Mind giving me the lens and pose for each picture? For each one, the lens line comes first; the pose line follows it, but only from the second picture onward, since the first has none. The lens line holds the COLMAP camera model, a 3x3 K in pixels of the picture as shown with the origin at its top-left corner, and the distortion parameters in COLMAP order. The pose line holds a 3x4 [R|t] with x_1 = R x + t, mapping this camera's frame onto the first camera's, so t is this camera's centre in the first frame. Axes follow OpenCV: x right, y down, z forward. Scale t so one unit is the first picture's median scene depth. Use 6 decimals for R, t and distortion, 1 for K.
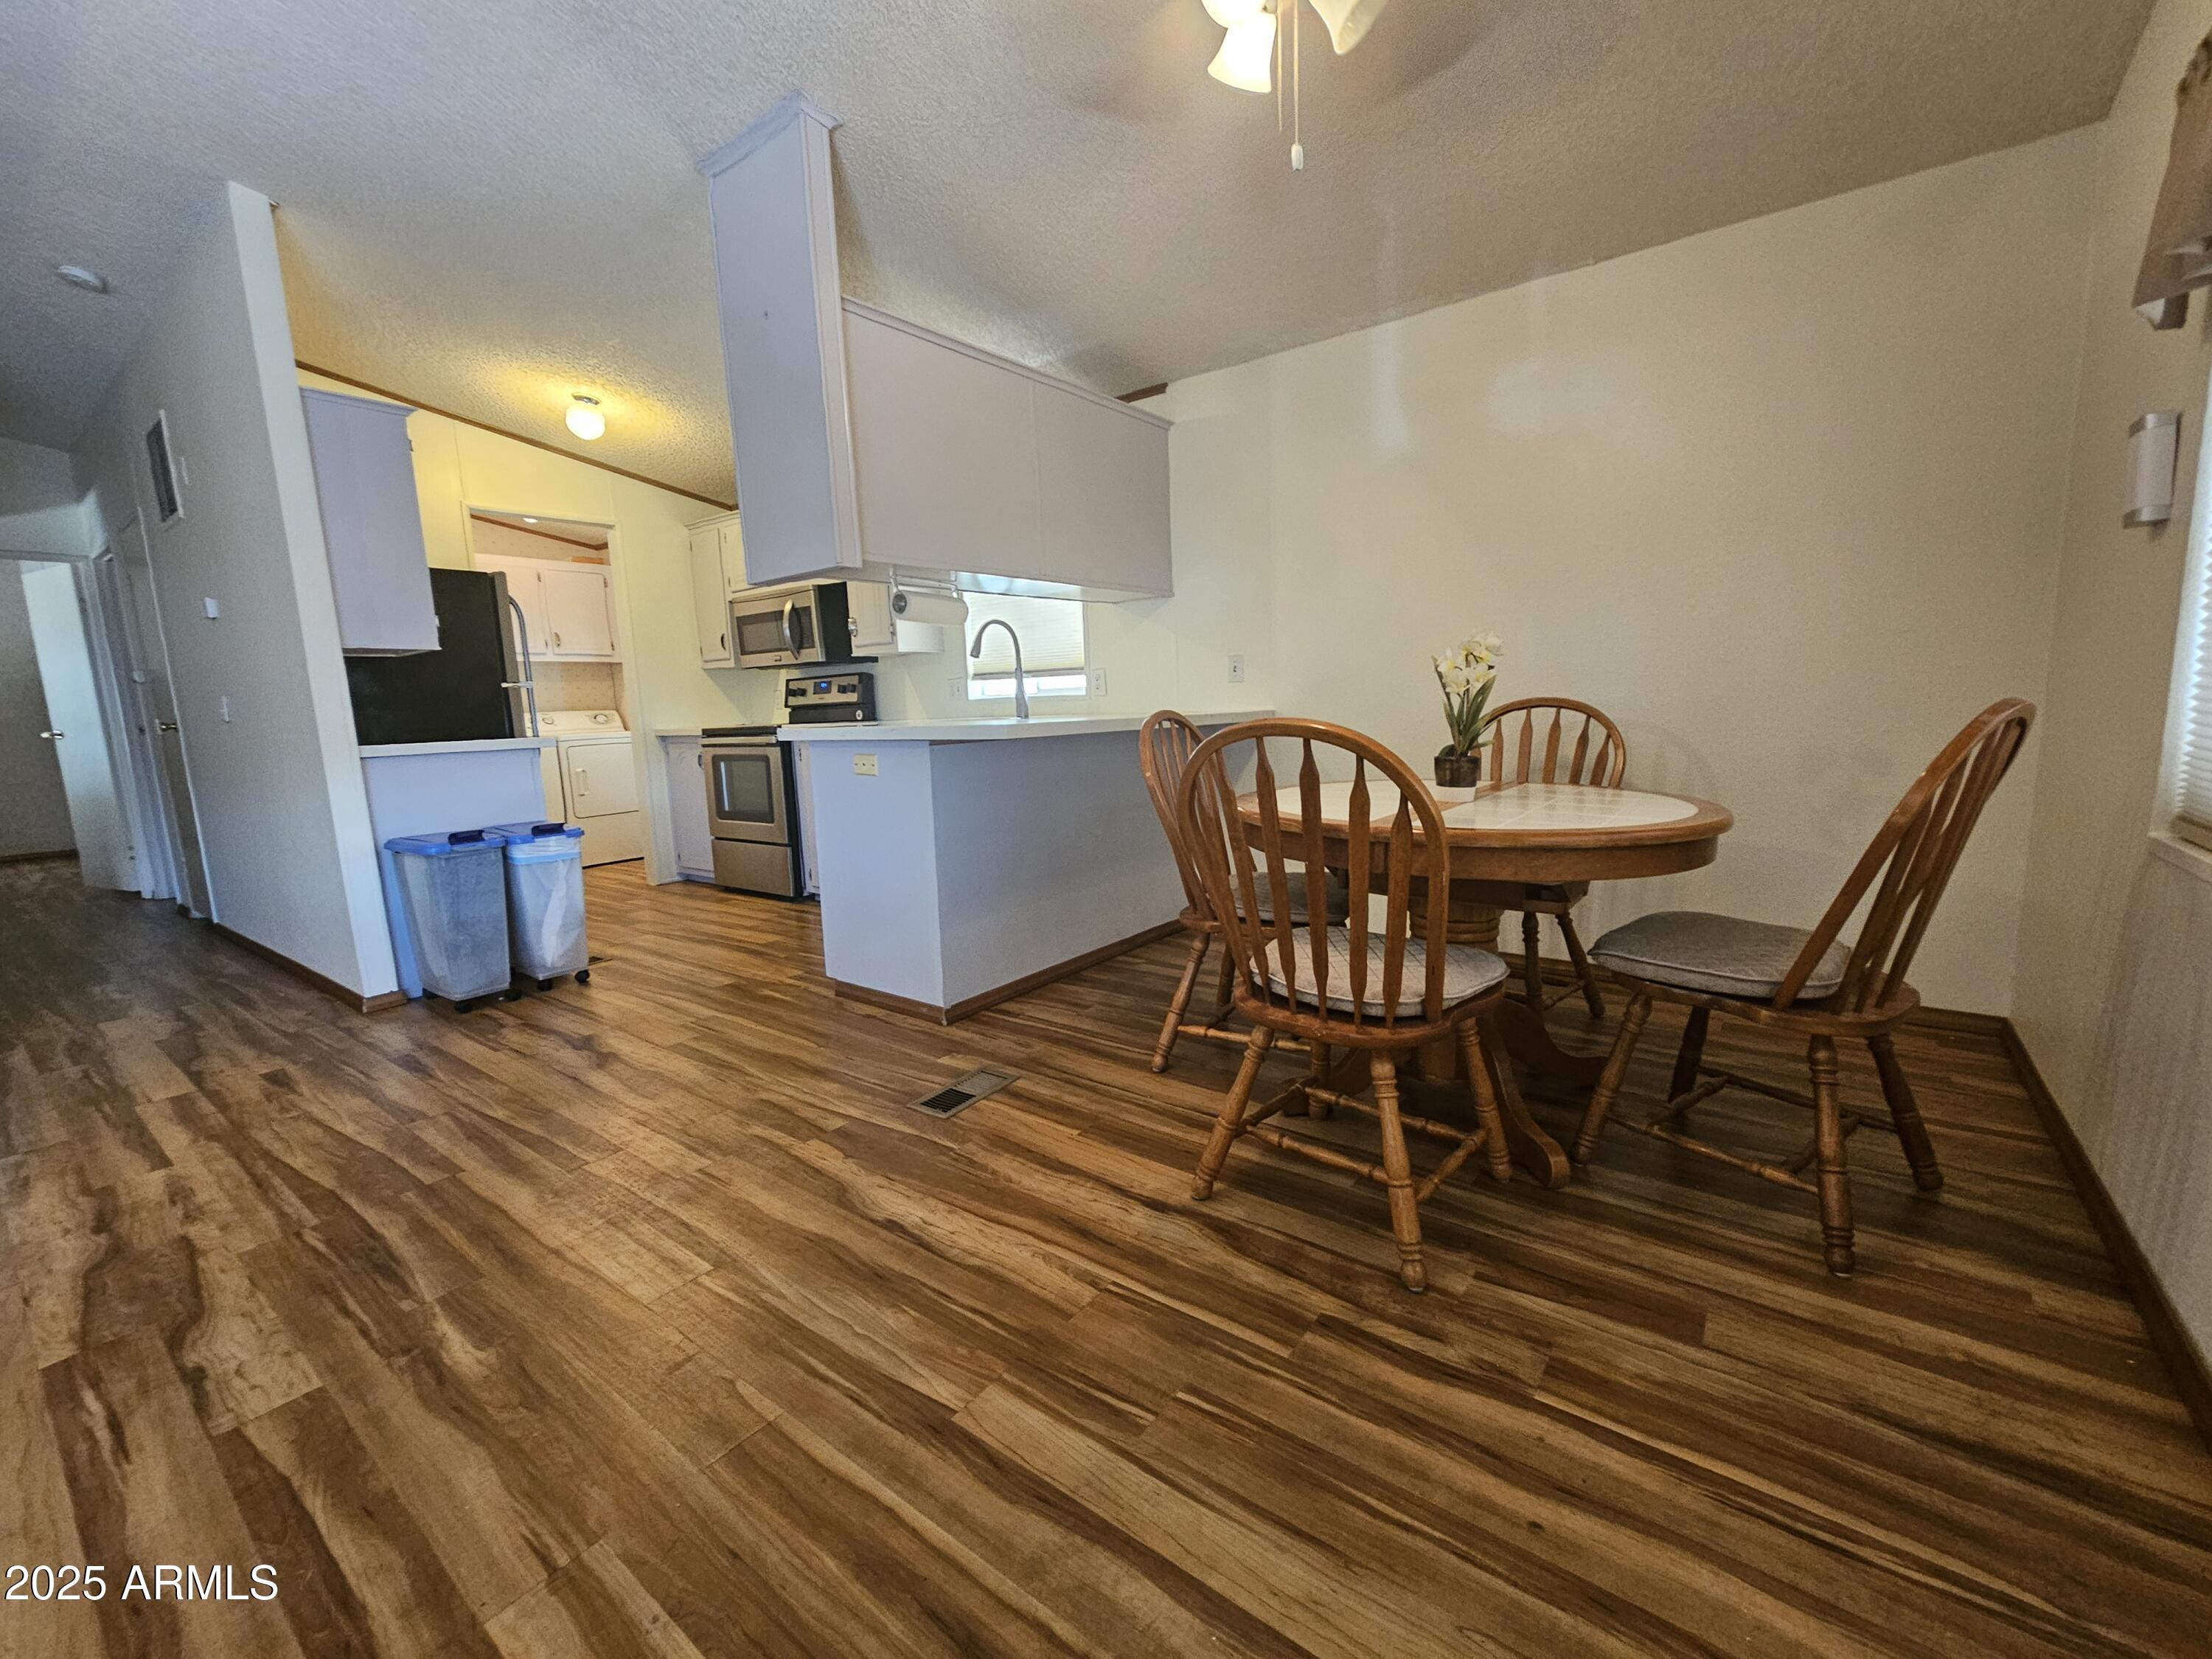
lens RADIAL K [[908.3, 0, 1093.5], [0, 908.3, 841.4], [0, 0, 1]] dist [0.001025, 0.001324]
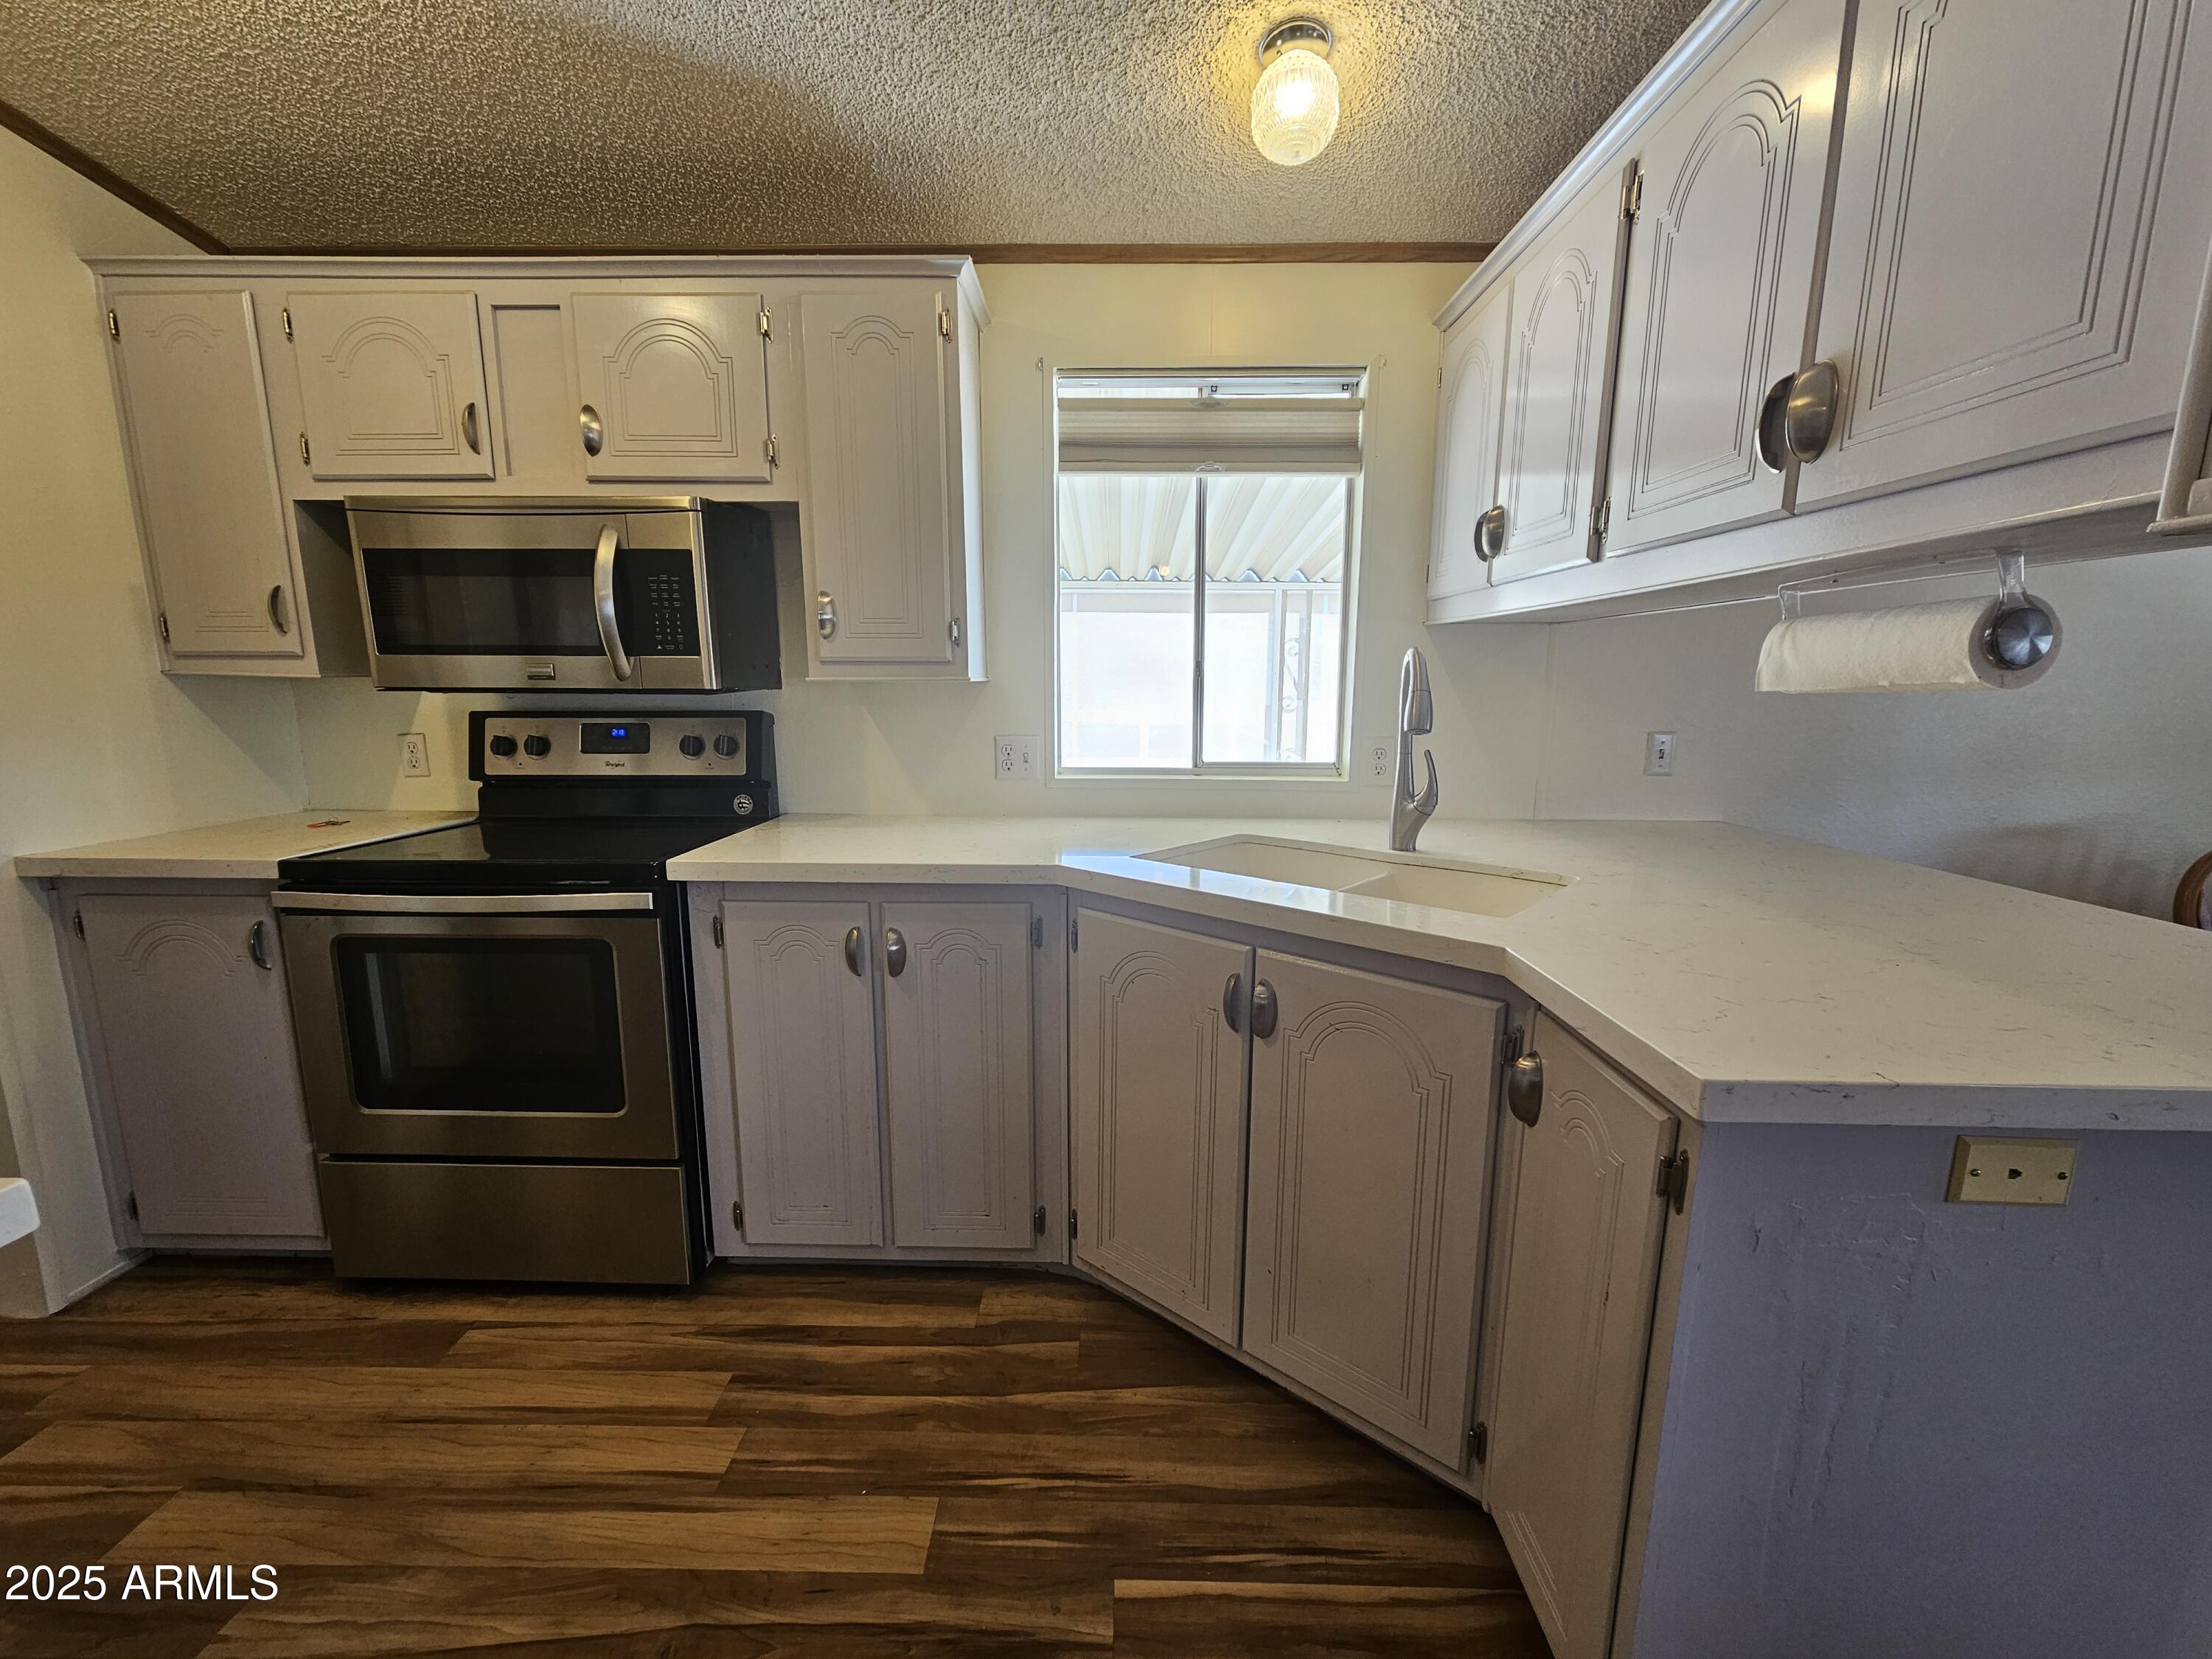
lens RADIAL K [[908.3, 0, 1097.9], [0, 908.3, 837.8], [0, 0, 1]] dist [0.001025, 0.001324]
pose [[0.809015, -0.057424, 0.584976, -0.712891], [0.056144, 0.998215, 0.020344, -0.229282], [-0.585100, 0.016384, 0.810796, 1.001425]]
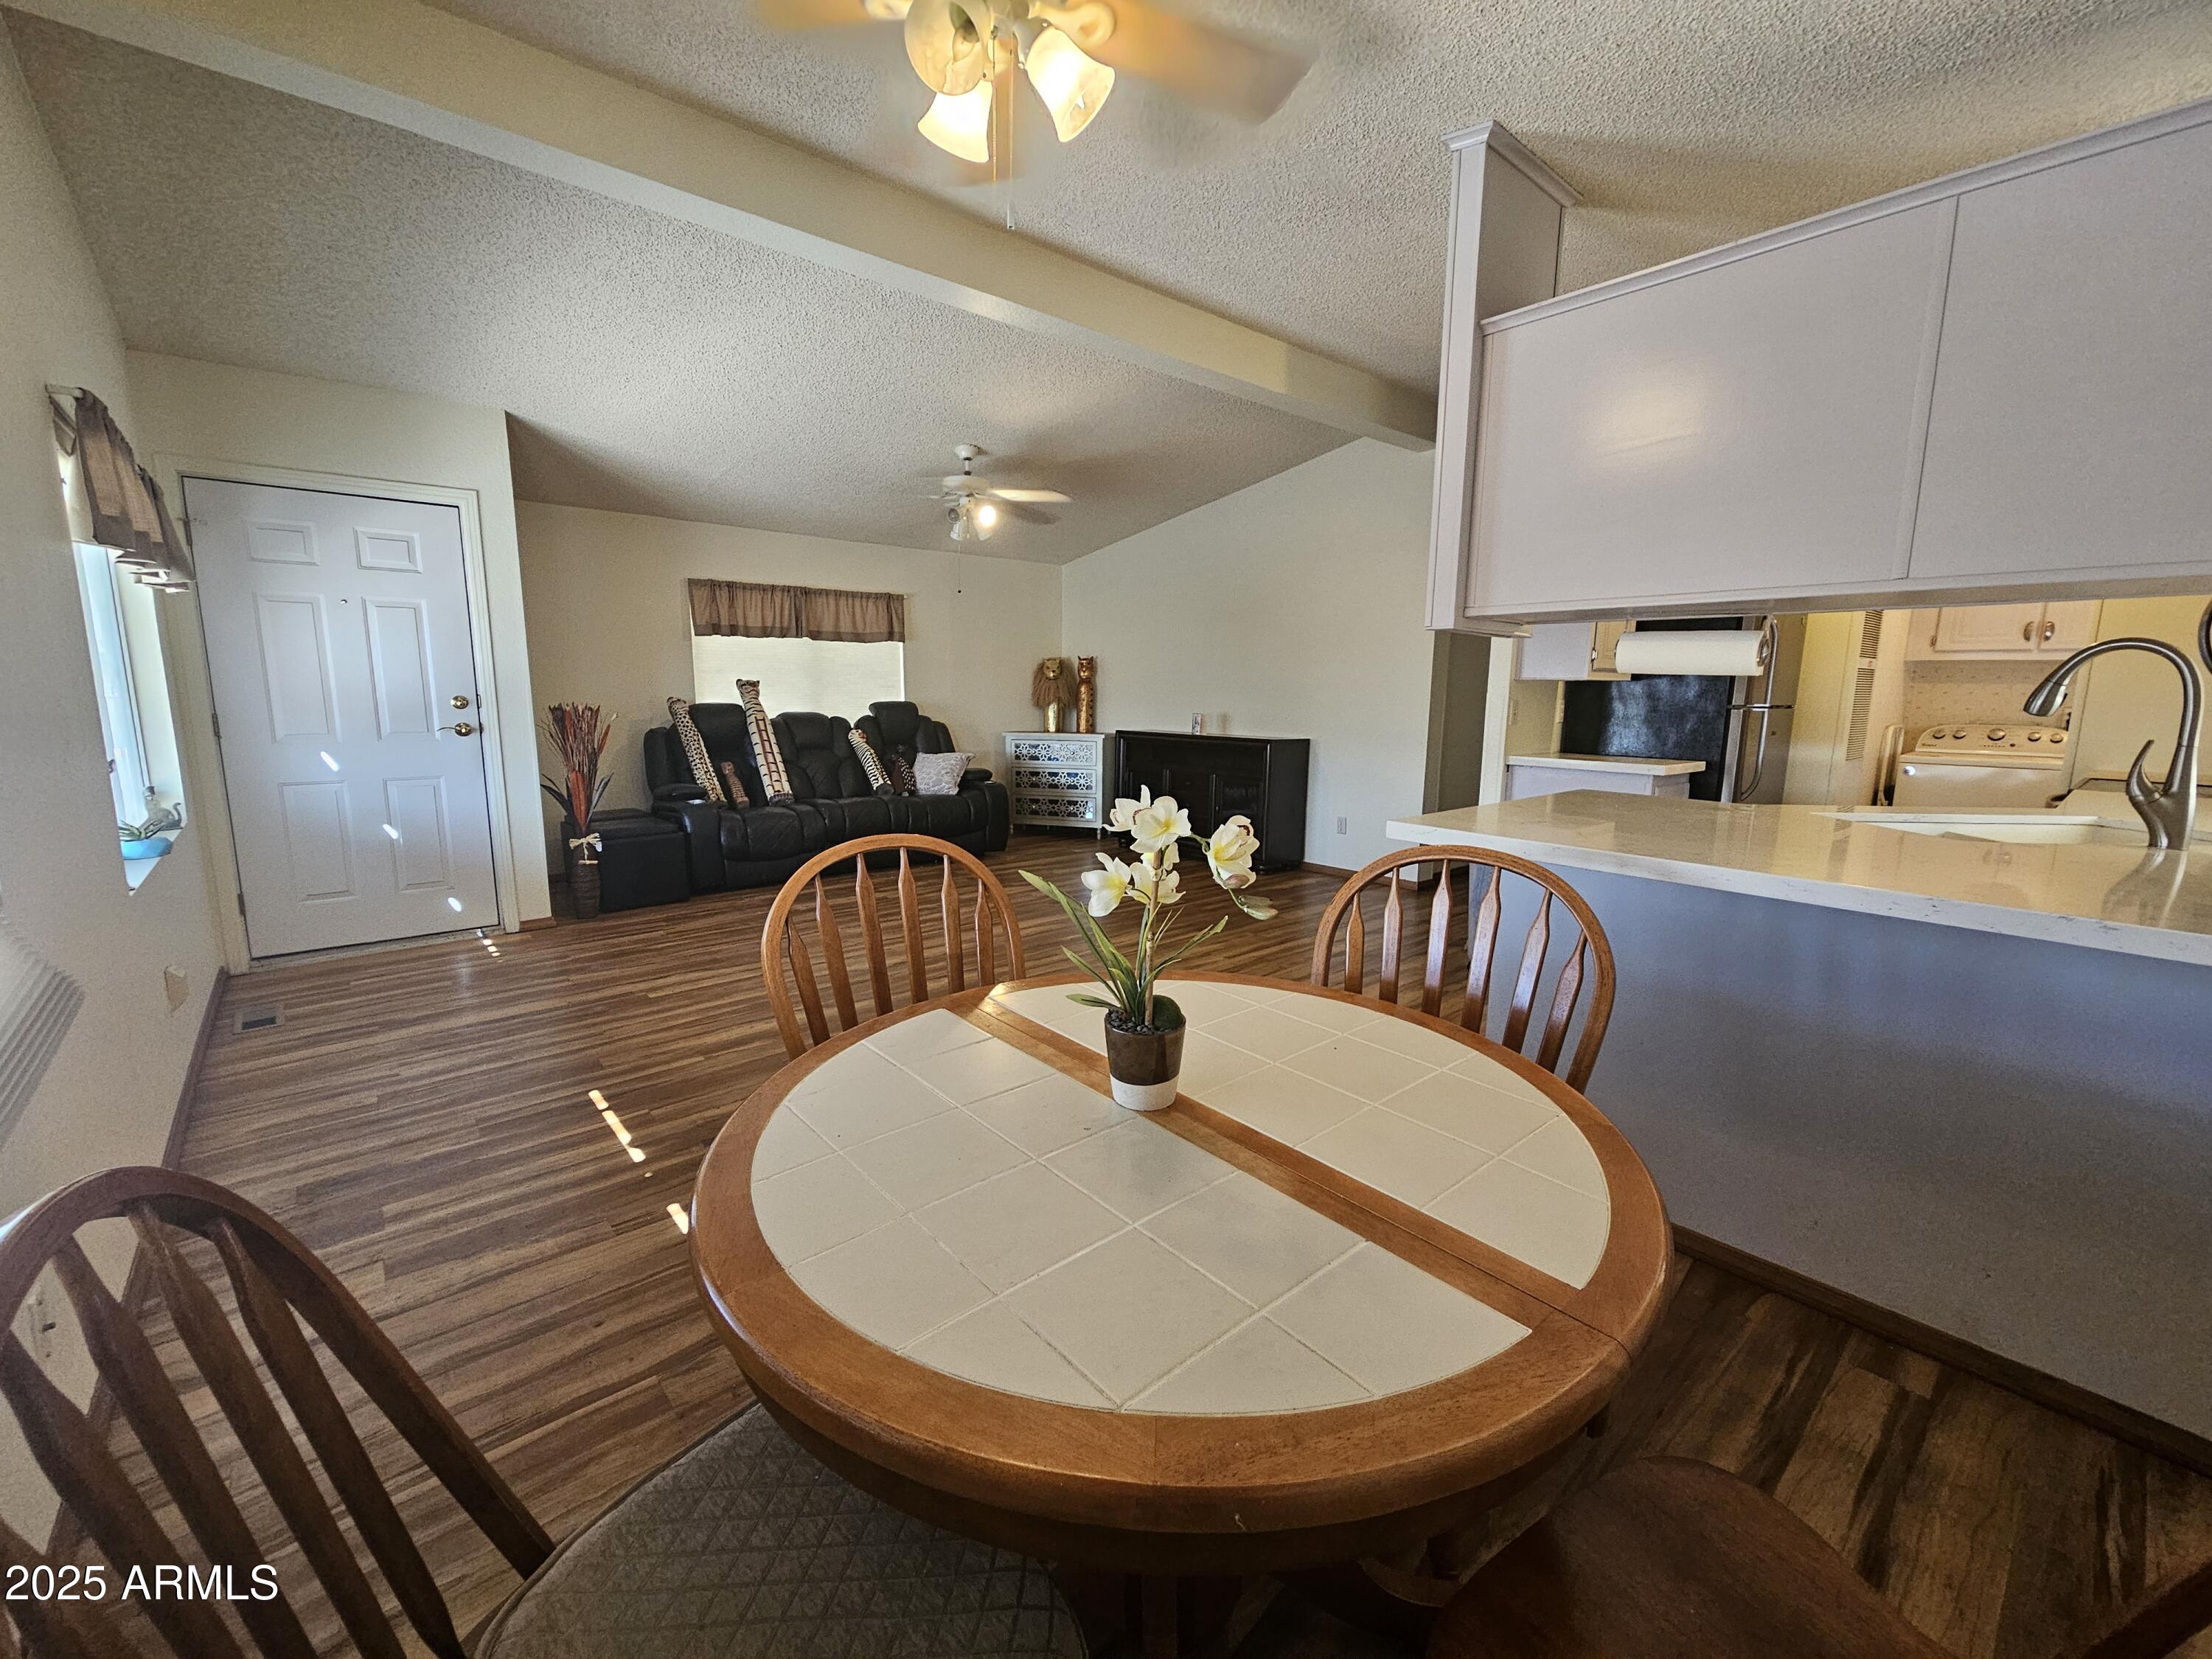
lens RADIAL K [[908.3, 0, 1109.3], [0, 908.3, 841.3], [0, 0, 1]] dist [0.001025, 0.001324]
pose [[-0.197581, 0.201344, -0.959387, 0.673564], [-0.149826, 0.960979, 0.232534, -0.237296], [0.968769, 0.189685, -0.159705, 0.787563]]
